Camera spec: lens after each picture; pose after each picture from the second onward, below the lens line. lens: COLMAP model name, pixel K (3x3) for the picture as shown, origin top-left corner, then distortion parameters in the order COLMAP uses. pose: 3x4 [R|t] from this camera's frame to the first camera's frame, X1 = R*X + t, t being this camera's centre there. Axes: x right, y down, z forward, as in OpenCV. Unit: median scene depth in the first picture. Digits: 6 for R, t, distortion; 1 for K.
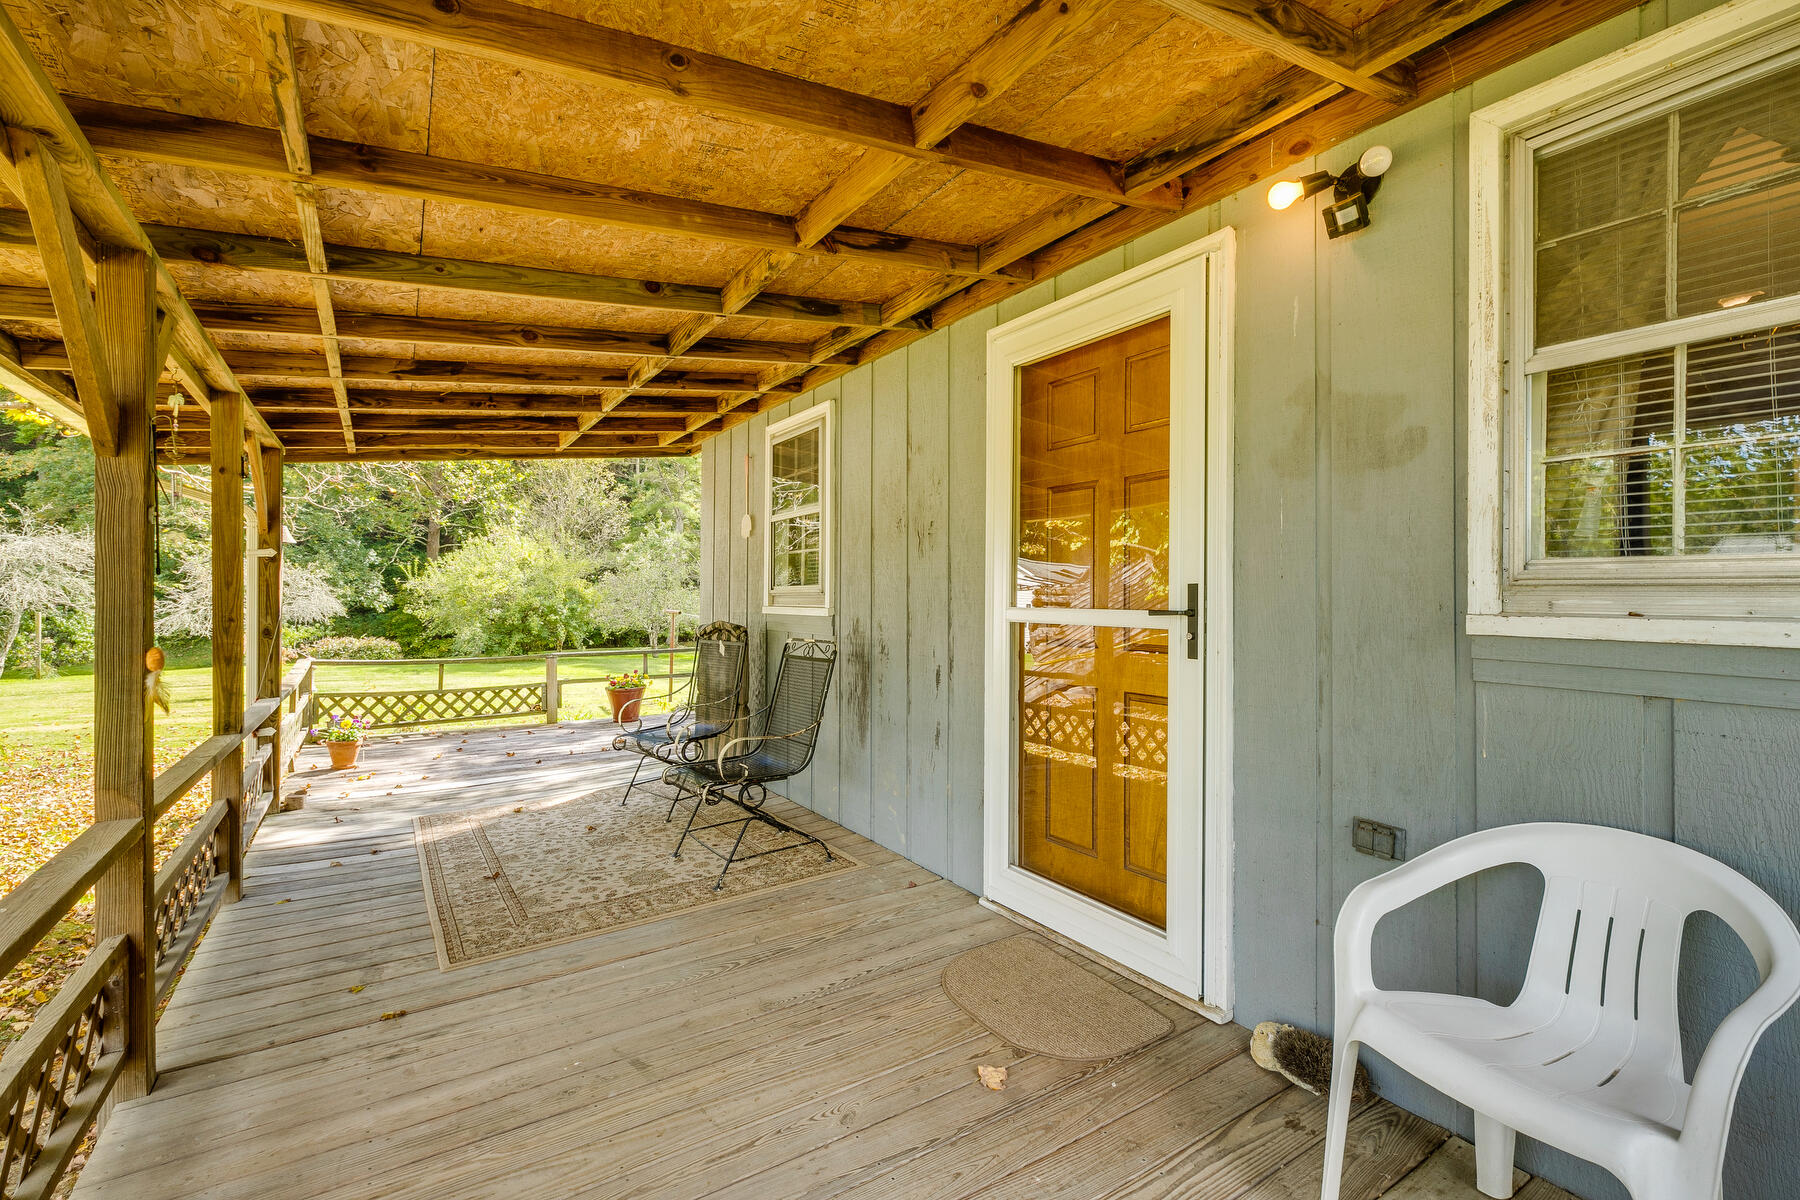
lens RADIAL K [[811.1, 0, 913.6], [0, 811.1, 596.8], [0, 0, 1]] dist [0.006592, -0.002102]
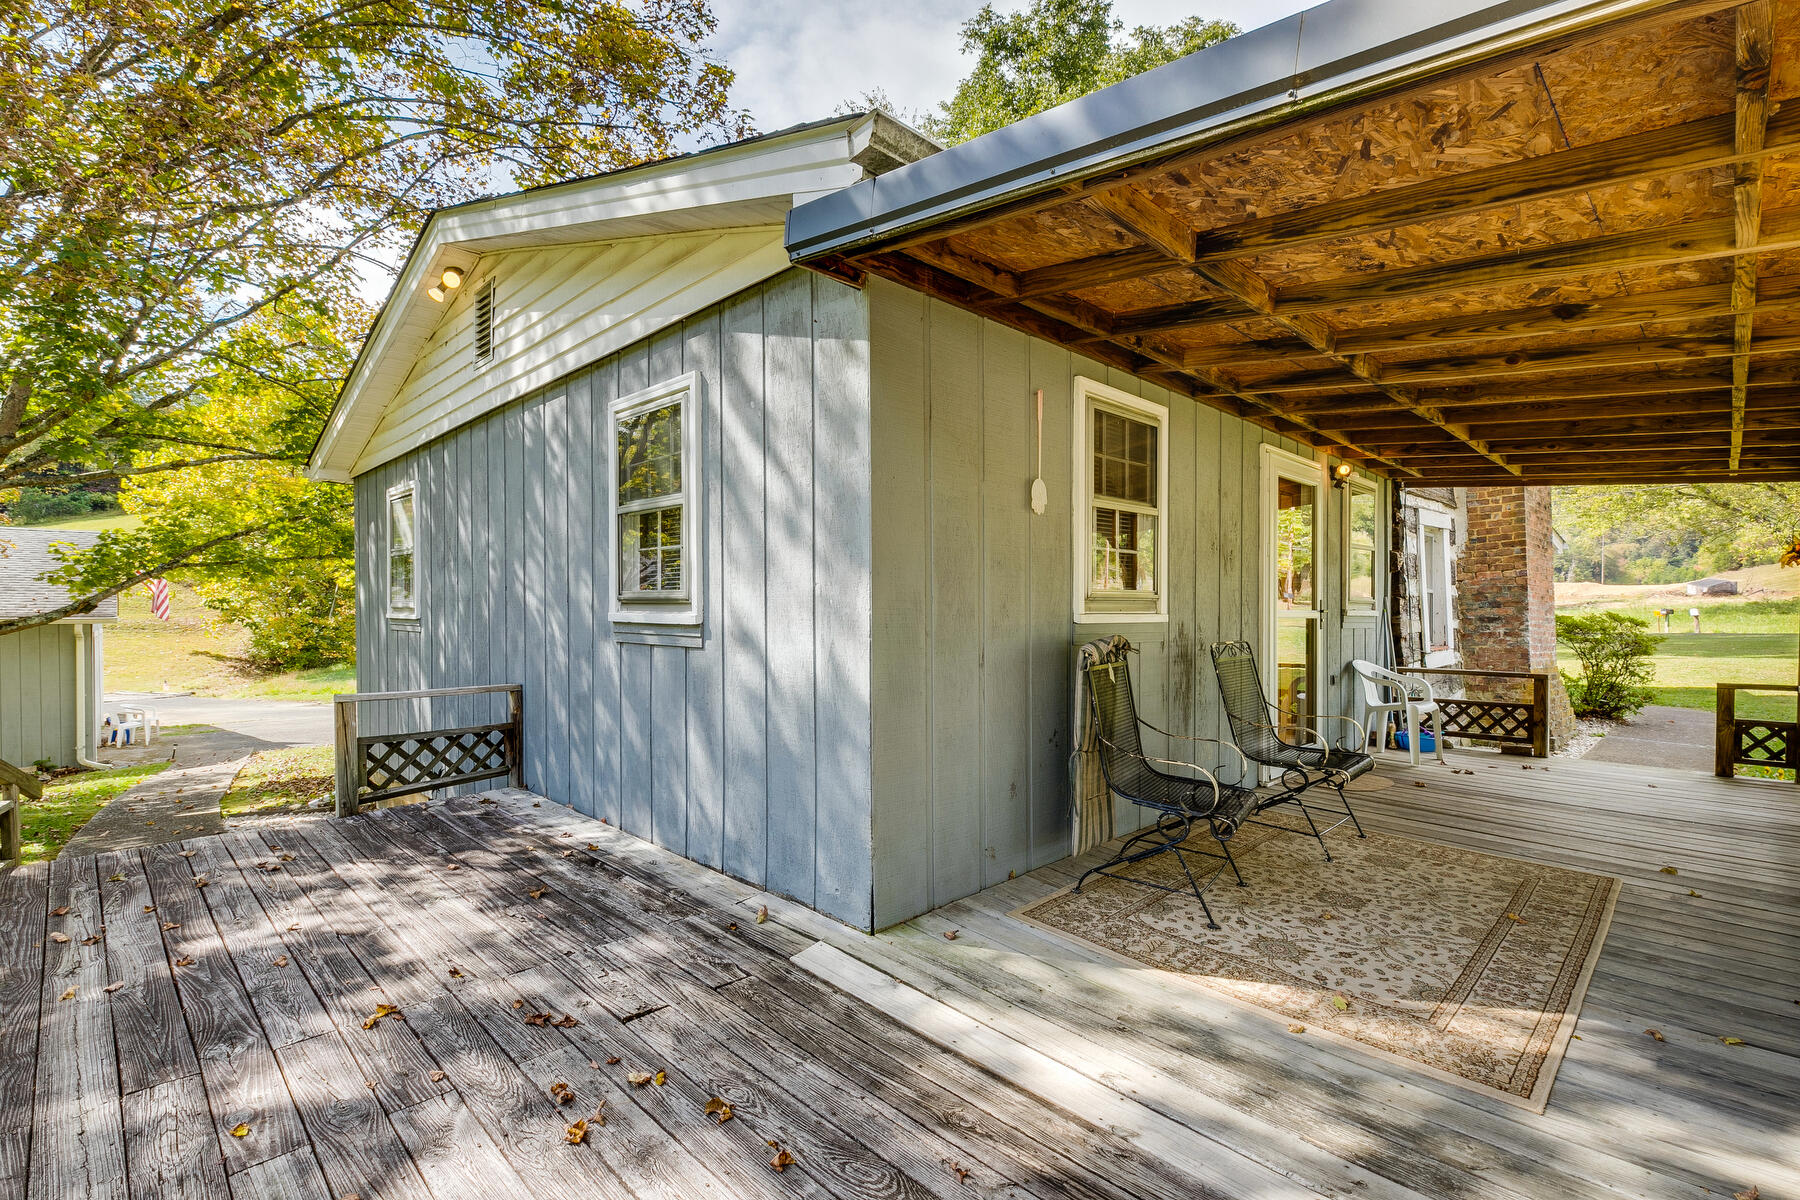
lens RADIAL K [[811.1, 0, 910.5], [0, 811.1, 617.8], [0, 0, 1]] dist [0.006592, -0.002102]
pose [[-0.202229, -0.008380, 0.979302, -1.130855], [-0.002798, 0.999964, 0.007979, 0.012818], [-0.979334, -0.001127, -0.202245, 1.654464]]
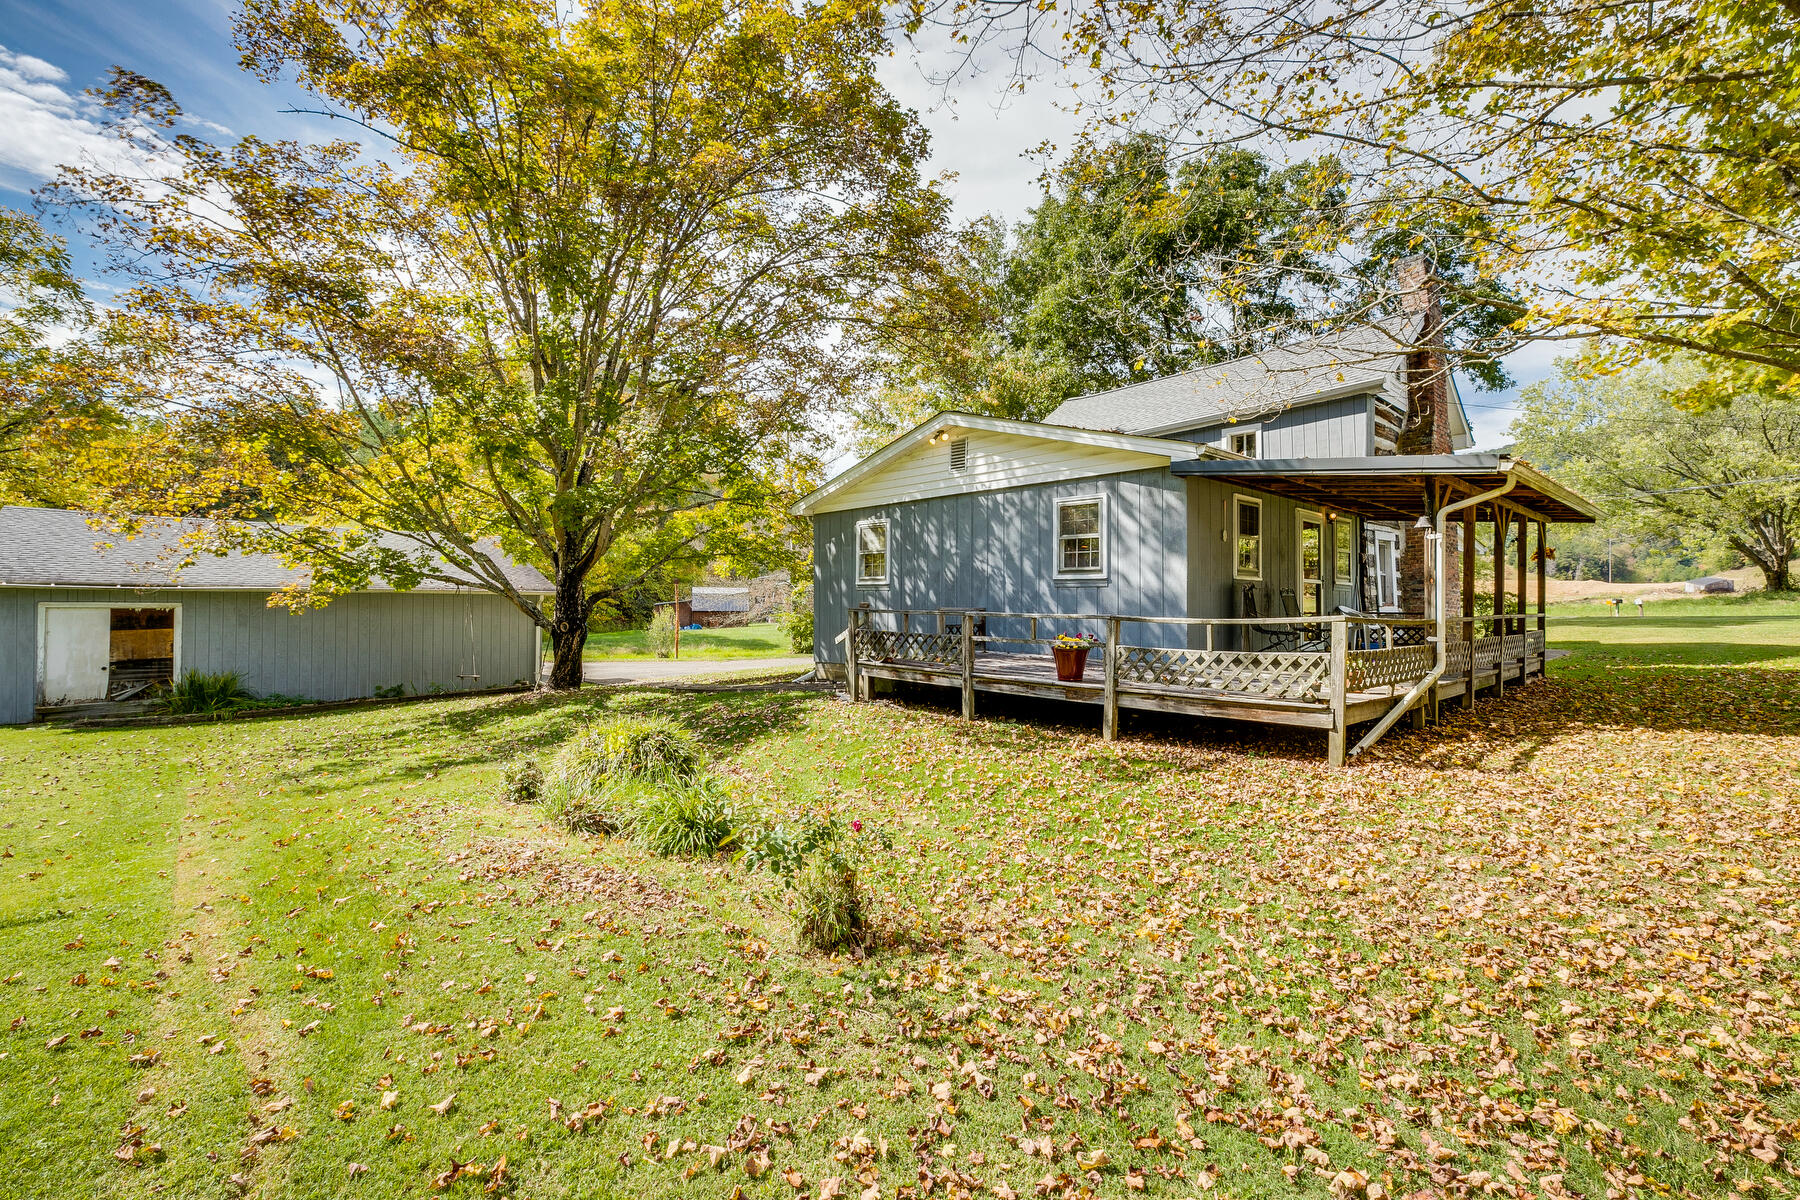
lens RADIAL K [[811.1, 0, 897.4], [0, 811.1, 595.6], [0, 0, 1]] dist [0.006592, -0.002102]
pose [[-0.178081, 0.012053, 0.983942, -2.779387], [-0.009101, 0.999862, -0.013895, 0.134859], [-0.983974, -0.011429, -0.177947, 2.914600]]
